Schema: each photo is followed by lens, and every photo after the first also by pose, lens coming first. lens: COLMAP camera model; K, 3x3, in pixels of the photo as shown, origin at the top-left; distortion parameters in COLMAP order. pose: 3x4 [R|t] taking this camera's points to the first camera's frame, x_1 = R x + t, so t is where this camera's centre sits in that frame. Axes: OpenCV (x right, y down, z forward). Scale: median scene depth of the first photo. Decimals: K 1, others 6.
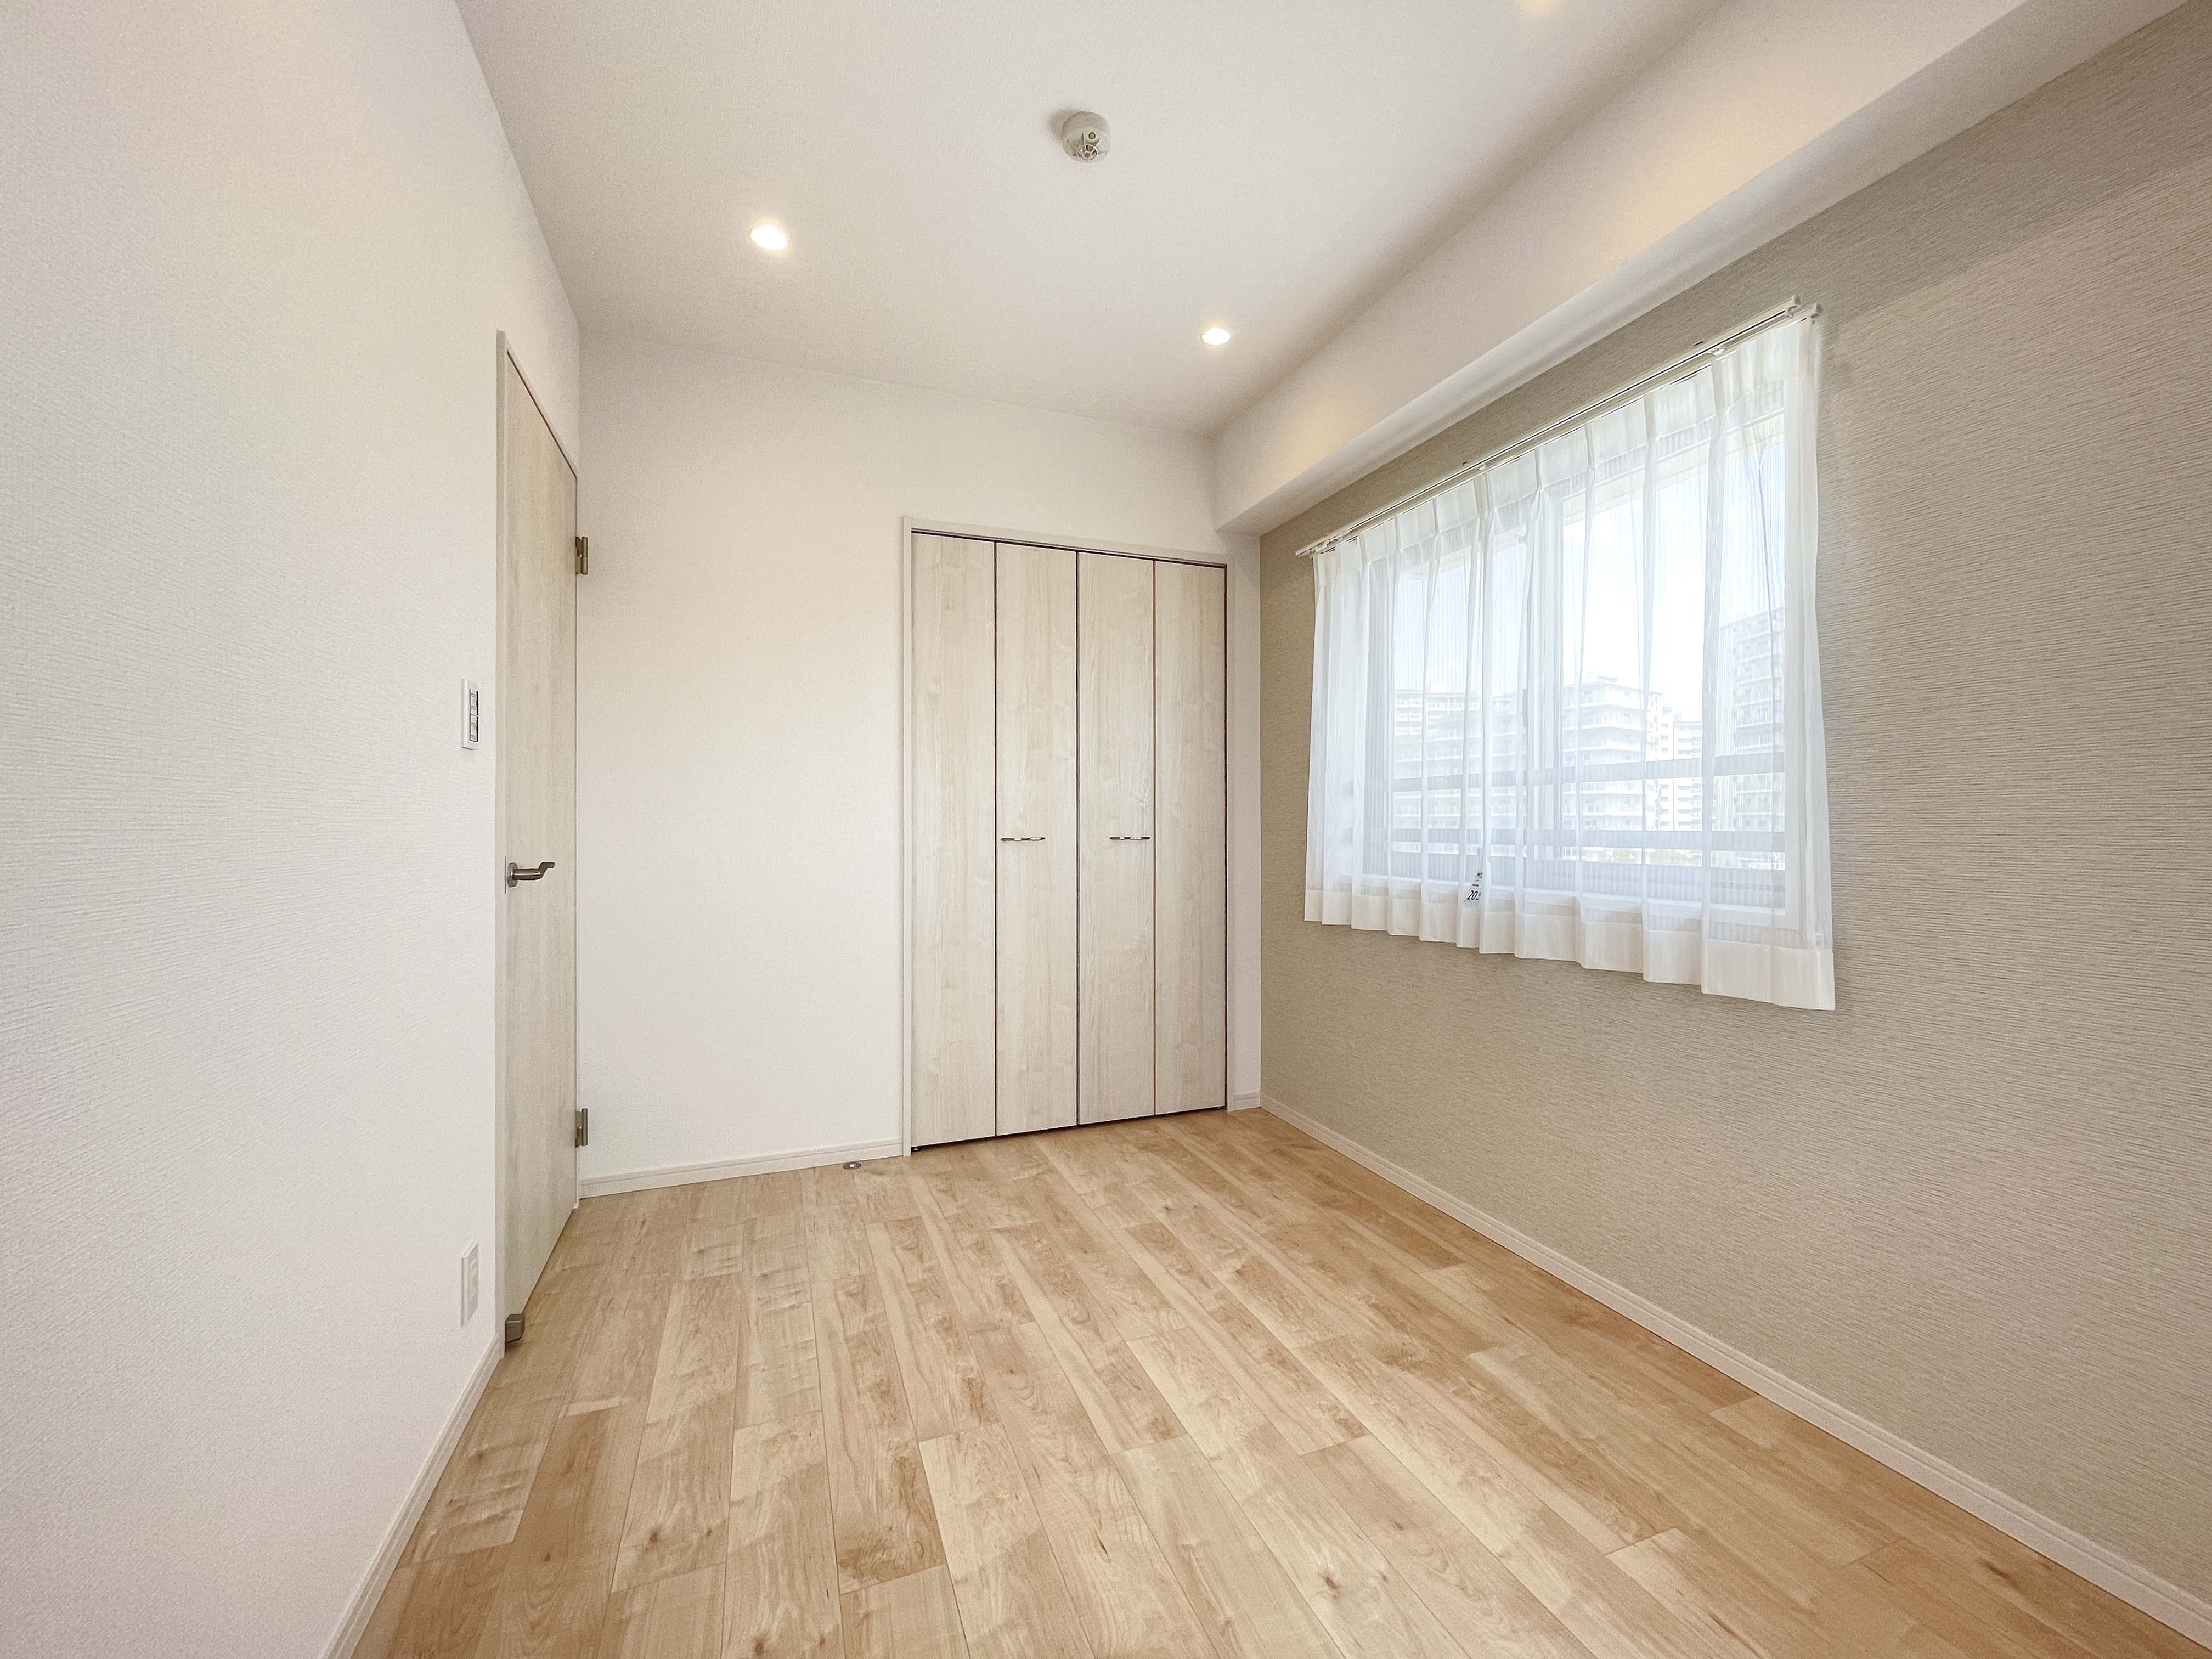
lens RADIAL K [[891.3, 0, 1114.9], [0, 891.3, 817.0], [0, 0, 1]] dist [-0.003668, -0.000184]
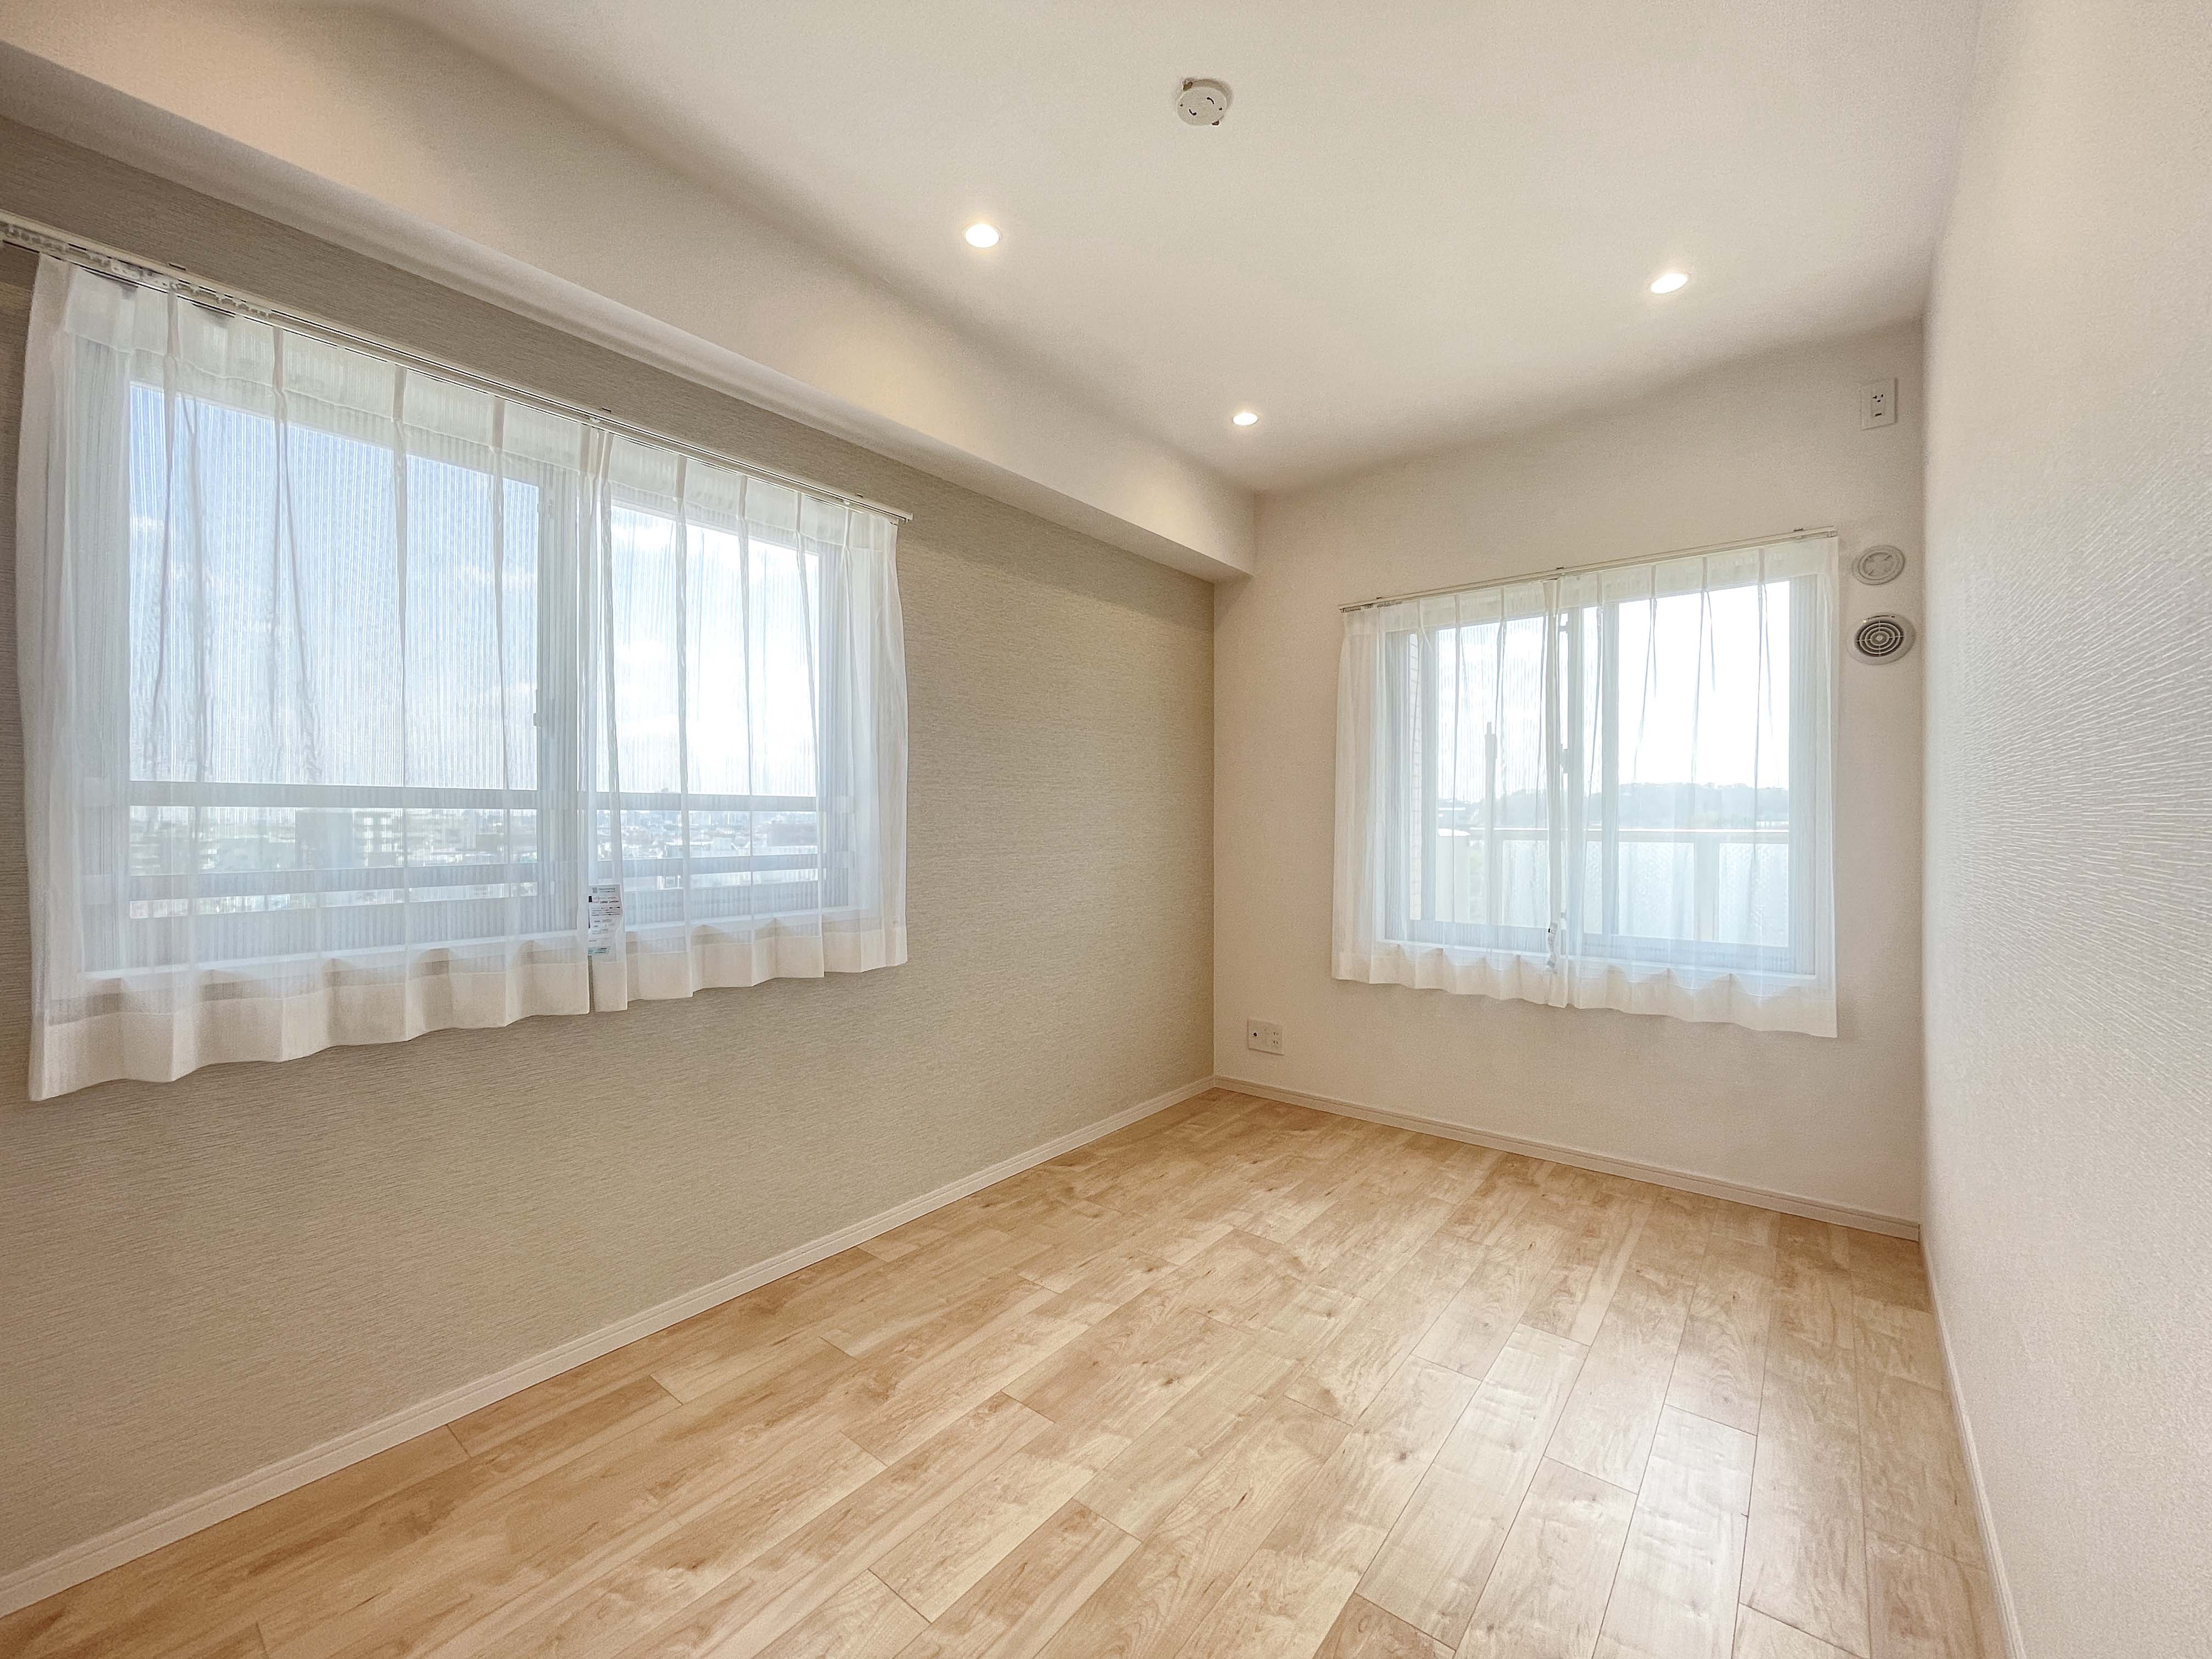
lens RADIAL K [[891.3, 0, 1104.6], [0, 891.3, 833.9], [0, 0, 1]] dist [-0.003668, -0.000184]
pose [[-0.491287, -0.012083, 0.870914, -0.616776], [-0.003195, 0.999922, 0.012071, -0.029636], [-0.870992, 0.003148, -0.491288, 1.162207]]
